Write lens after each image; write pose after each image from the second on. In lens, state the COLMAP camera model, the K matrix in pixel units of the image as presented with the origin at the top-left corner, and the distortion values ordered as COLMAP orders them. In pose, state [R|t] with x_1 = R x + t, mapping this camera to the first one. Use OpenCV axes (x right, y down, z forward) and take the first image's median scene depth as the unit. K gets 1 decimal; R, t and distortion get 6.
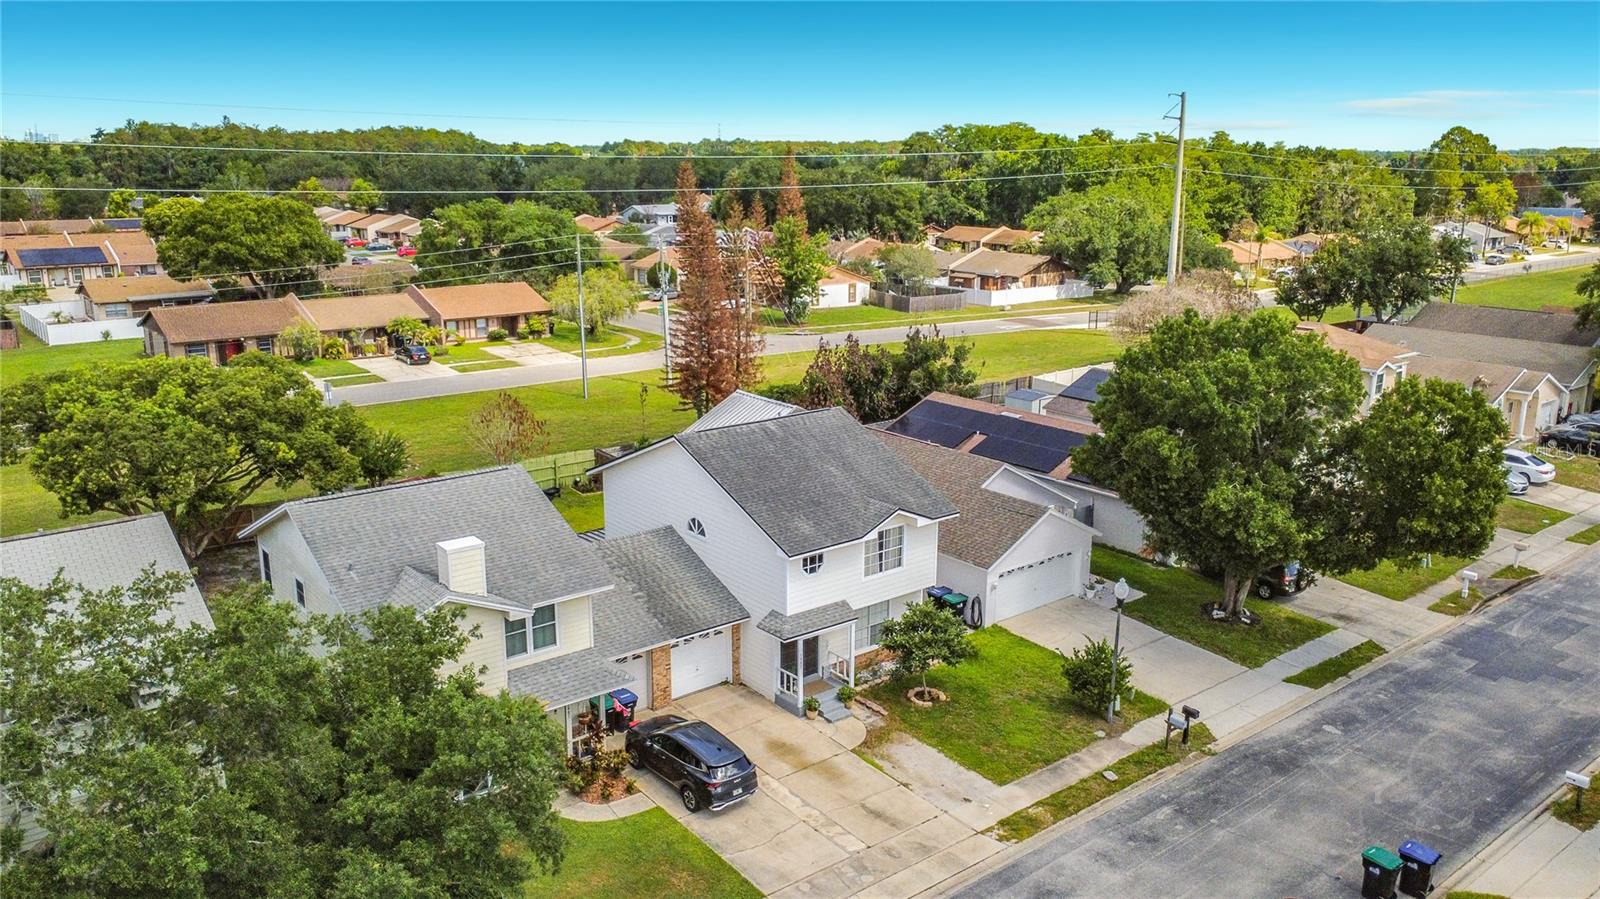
lens RADIAL K [[1161.0, 0, 795.5], [0, 1161.0, 452.8], [0, 0, 1]] dist [-0.005804, 0.002466]
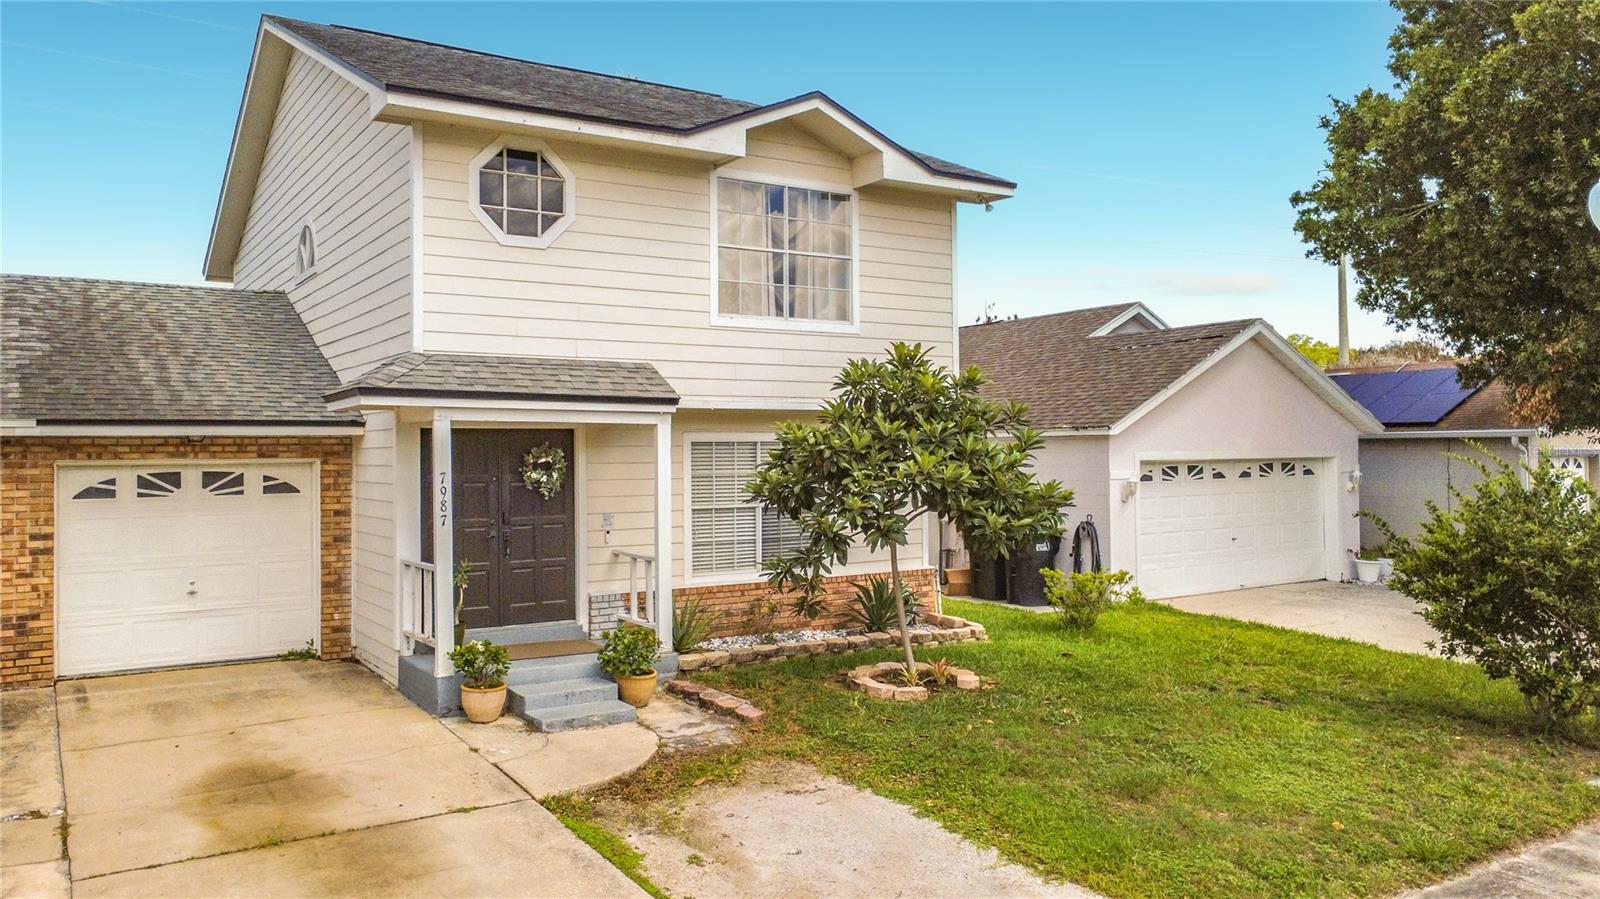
lens RADIAL K [[1173.4, 0, 797.4], [0, 1173.4, 429.0], [0, 0, 1]] dist [-0.003906, 0.001099]
pose [[0.995591, -0.010555, -0.093204, 0.112960], [-0.013313, 0.967688, -0.251800, 0.225261], [0.092850, 0.251931, 0.963281, 0.702707]]
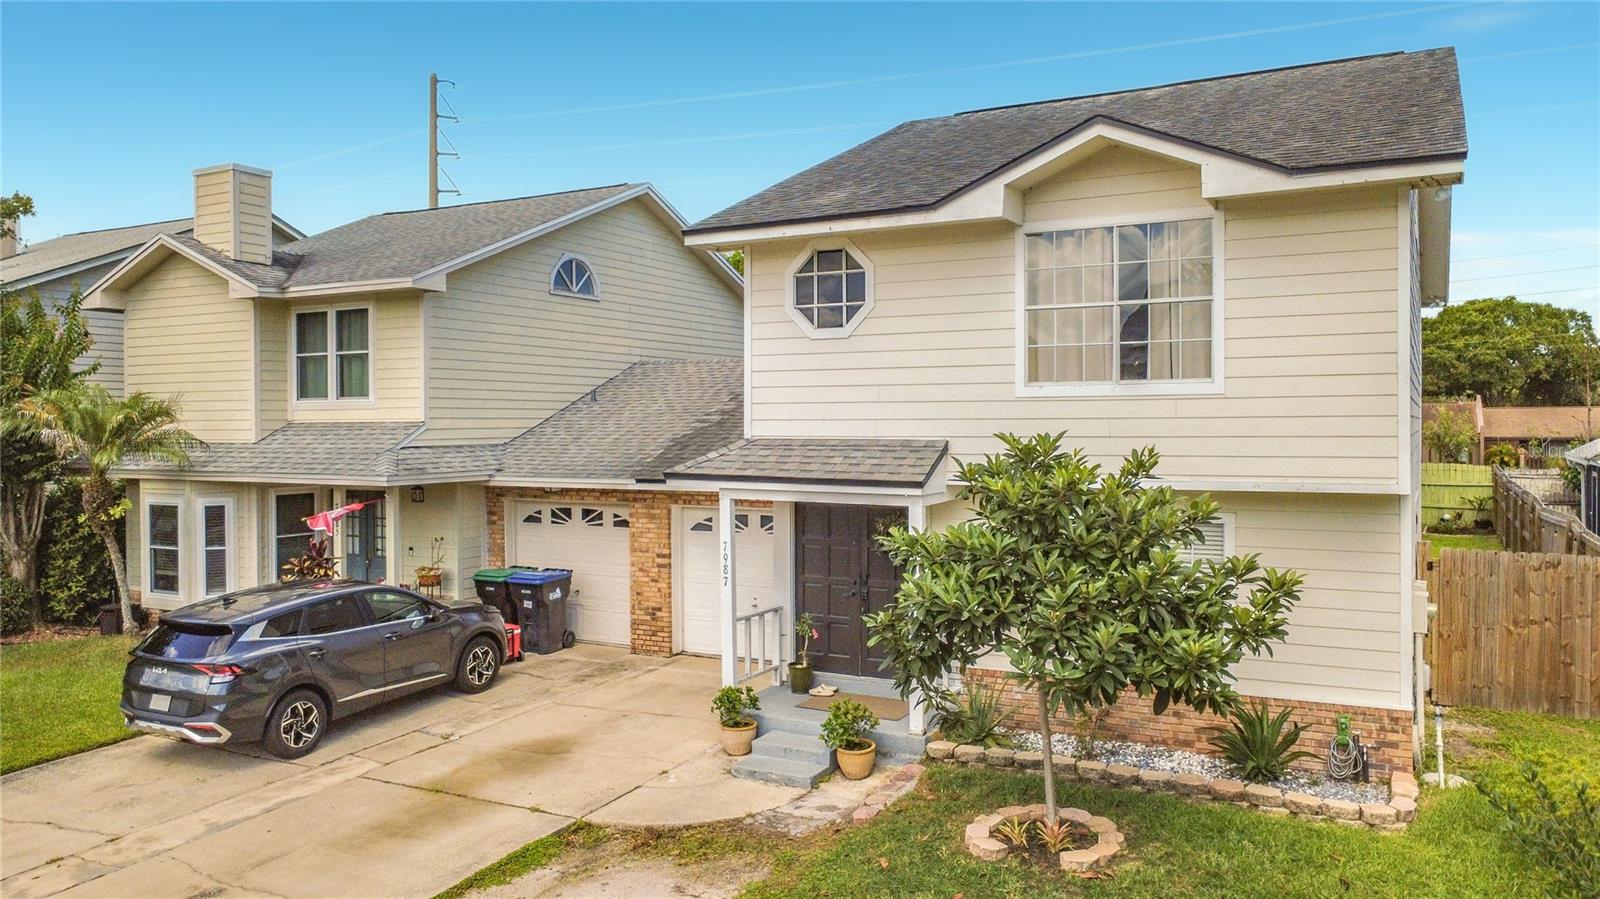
lens RADIAL K [[1161.0, 0, 795.5], [0, 1161.0, 452.8], [0, 0, 1]] dist [-0.005804, 0.002466]
pose [[0.395596, 0.018668, -0.918235, 0.314146], [-0.211550, 0.974761, -0.071324, 0.161647], [0.893728, 0.222468, 0.389561, 0.846284]]
